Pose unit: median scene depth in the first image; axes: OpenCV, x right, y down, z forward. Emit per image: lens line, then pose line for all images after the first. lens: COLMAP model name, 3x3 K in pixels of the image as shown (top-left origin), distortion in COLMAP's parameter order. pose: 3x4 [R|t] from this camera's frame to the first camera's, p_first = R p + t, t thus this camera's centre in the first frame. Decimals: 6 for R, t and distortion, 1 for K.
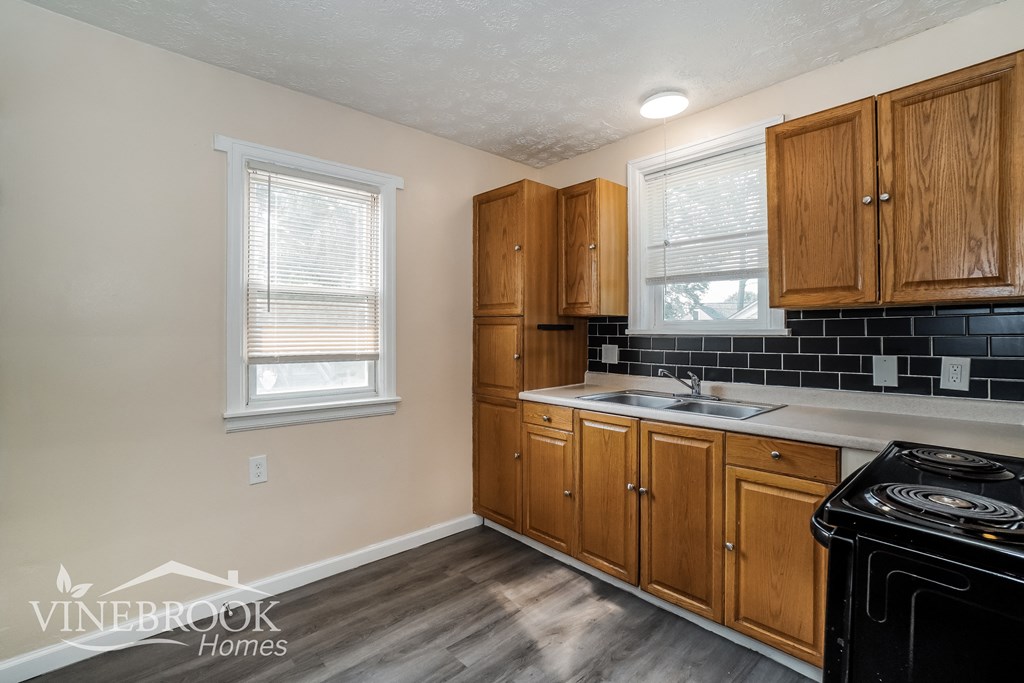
lens RADIAL K [[474.5, 0, 502.9], [0, 474.5, 333.0], [0, 0, 1]] dist [-0.004467, 0.000774]
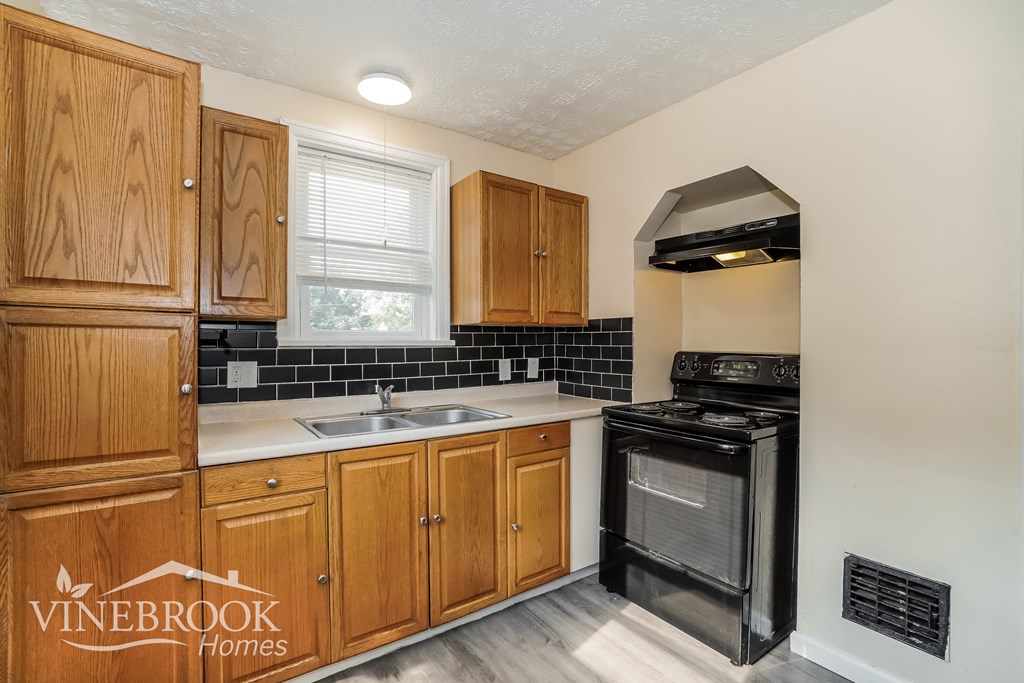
lens RADIAL K [[474.5, 0, 507.3], [0, 474.5, 344.6], [0, 0, 1]] dist [-0.004467, 0.000774]
pose [[0.120471, -0.002274, 0.992714, -0.562323], [0.004038, 0.999990, 0.001800, 0.000284], [-0.992709, 0.003792, 0.120479, 0.719092]]
